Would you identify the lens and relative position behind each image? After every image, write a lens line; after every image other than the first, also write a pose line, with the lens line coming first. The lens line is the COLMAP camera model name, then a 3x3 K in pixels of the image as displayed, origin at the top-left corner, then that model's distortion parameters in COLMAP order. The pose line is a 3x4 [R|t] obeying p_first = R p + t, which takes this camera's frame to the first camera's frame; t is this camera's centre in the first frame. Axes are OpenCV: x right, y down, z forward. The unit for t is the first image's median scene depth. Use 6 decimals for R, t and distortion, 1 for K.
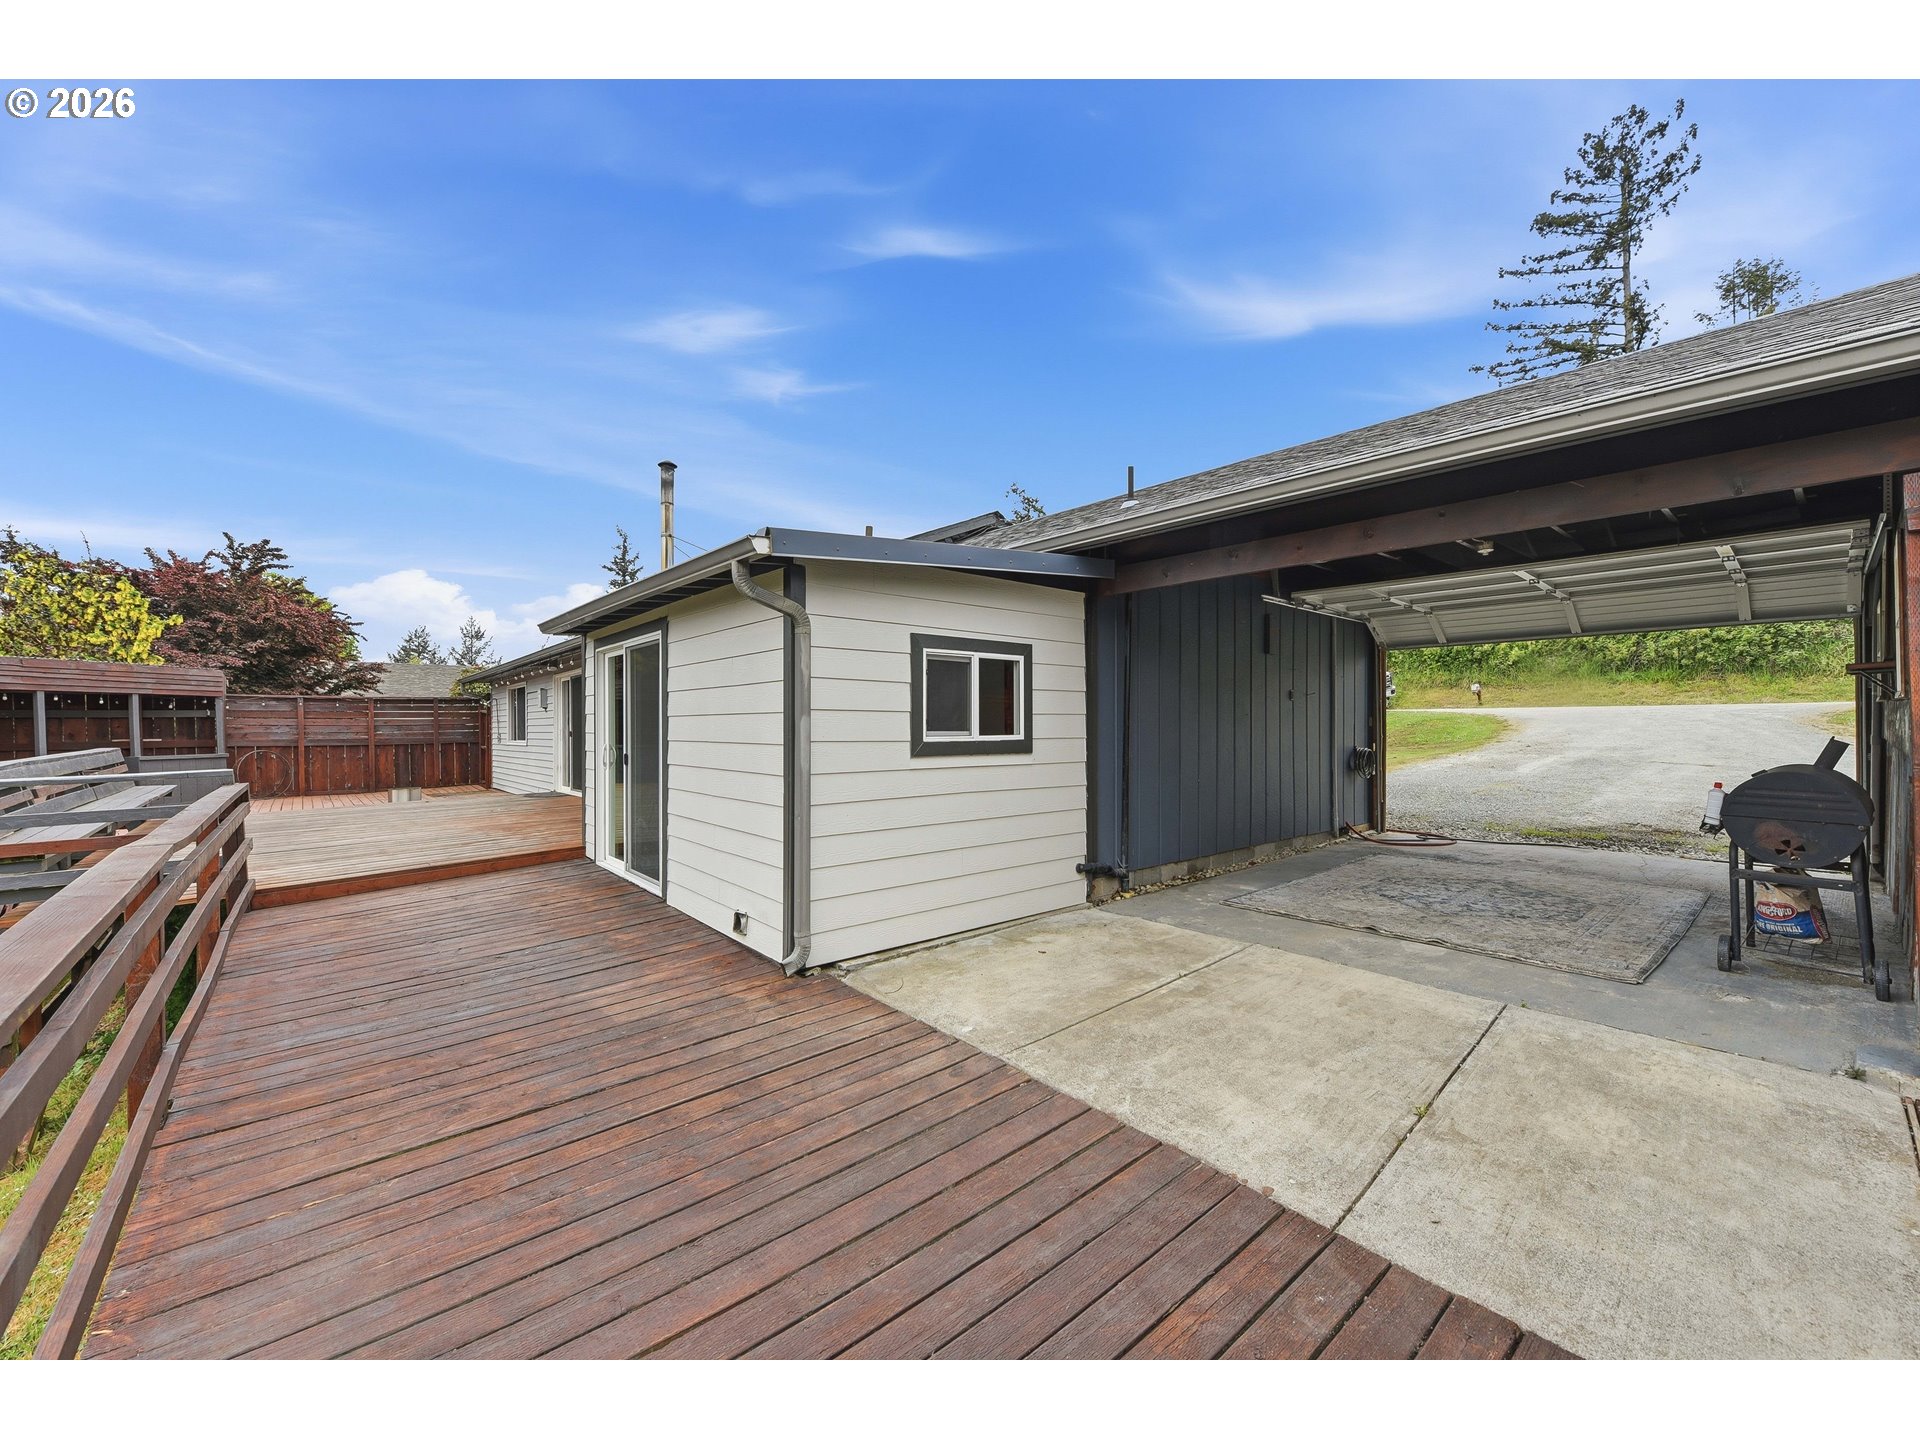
lens RADIAL K [[767.5, 0, 963.9], [0, 767.5, 717.5], [0, 0, 1]] dist [-0.013363, 0.000016]
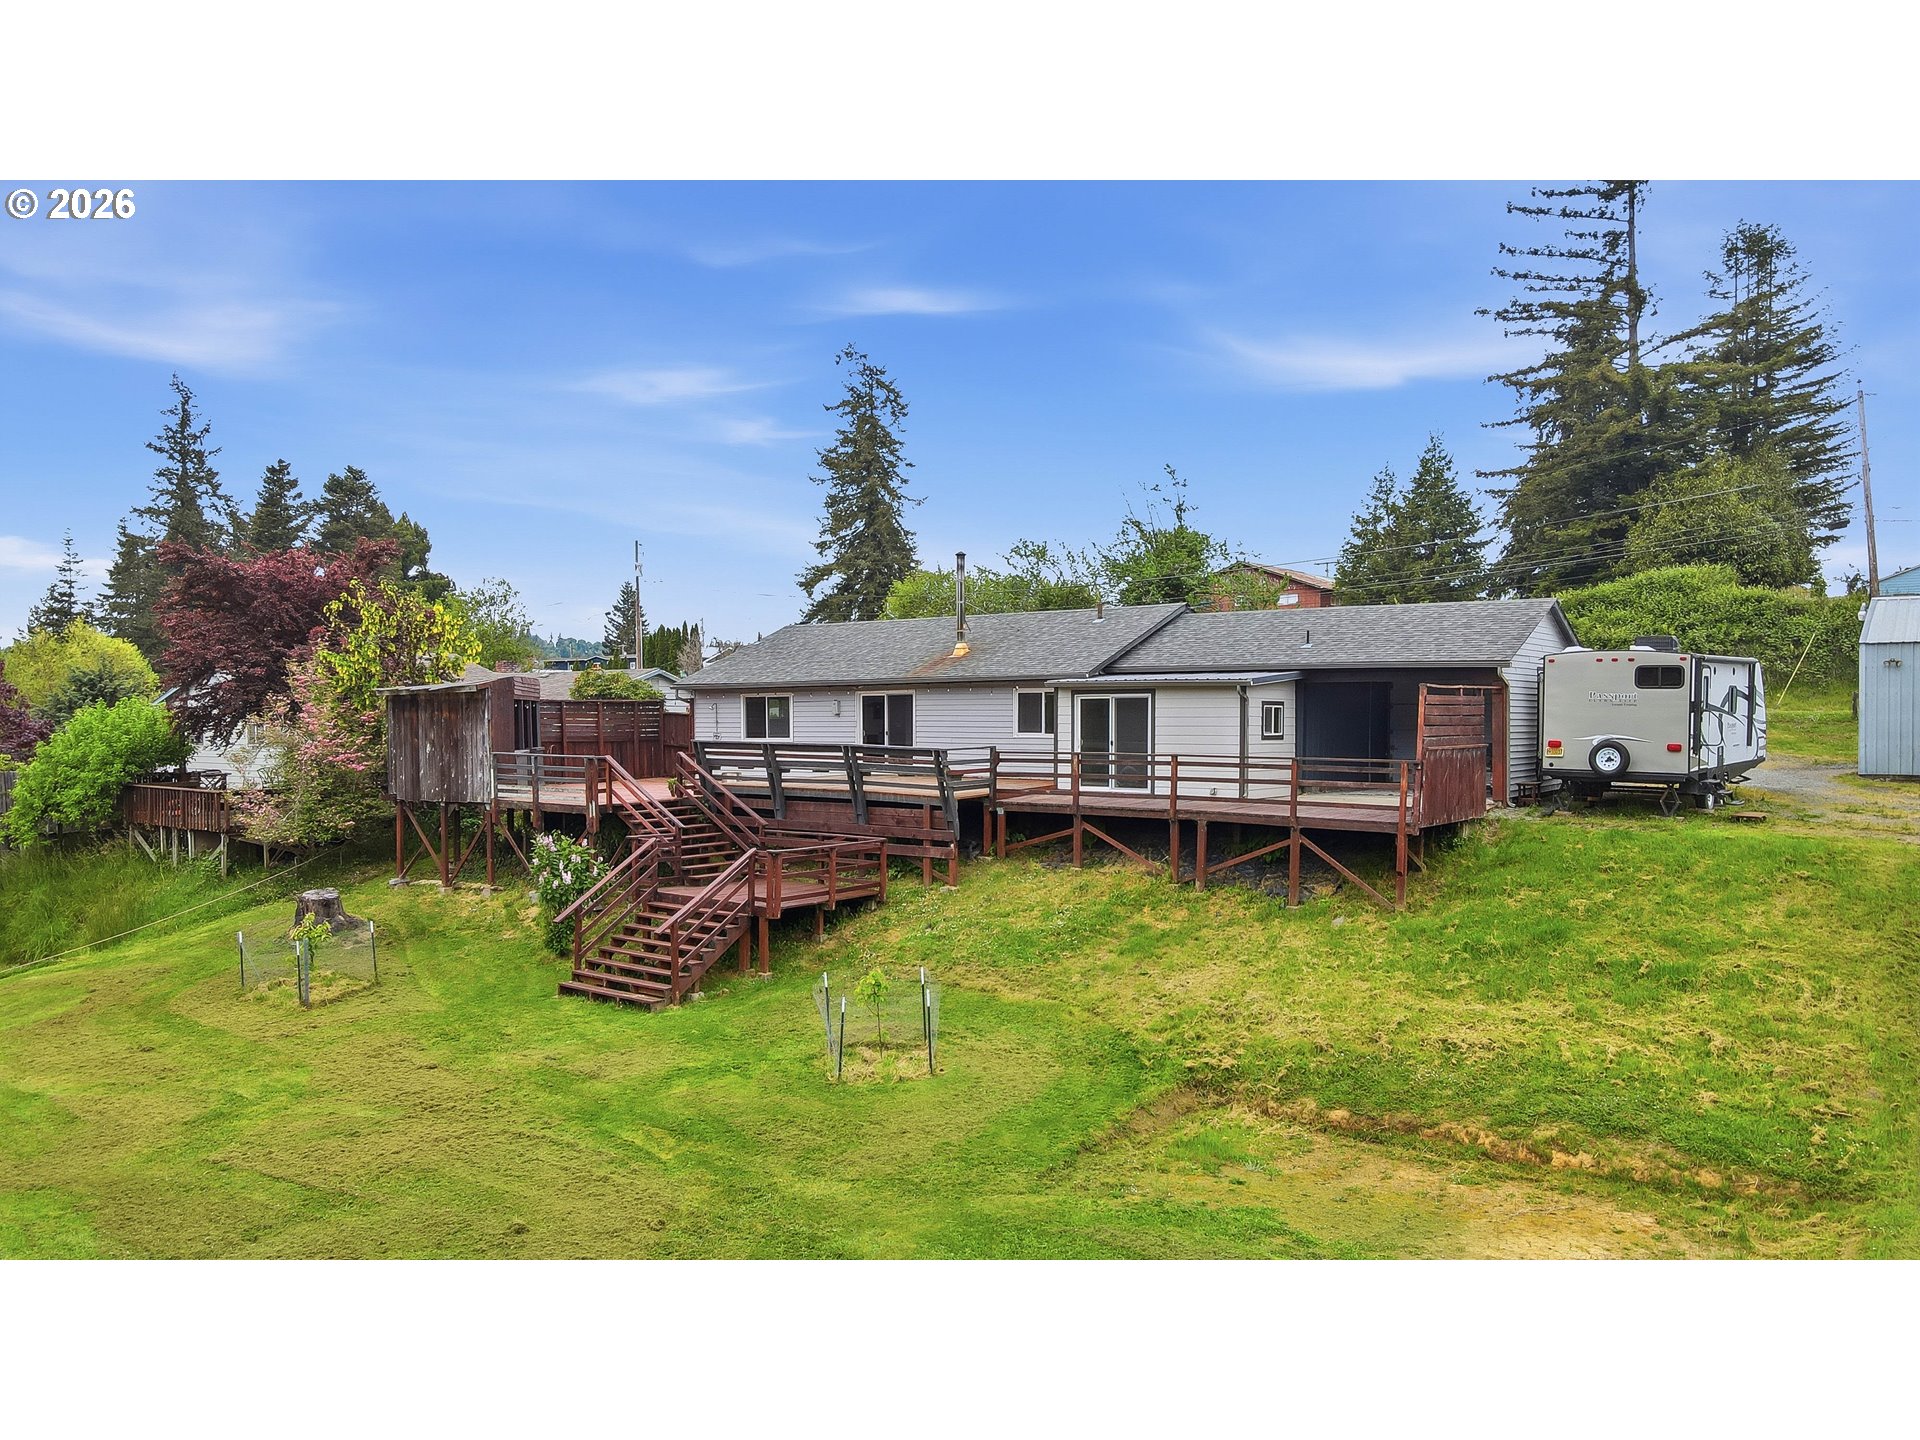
lens RADIAL K [[1452.9, 0, 956.5], [0, 1452.9, 731.4], [0, 0, 1]] dist [0.009033, -0.004594]
pose [[0.973963, 0.000663, 0.226708, -0.304337], [-0.005056, 0.999810, 0.018801, -0.010383], [-0.226652, -0.019457, 0.973781, -0.521264]]
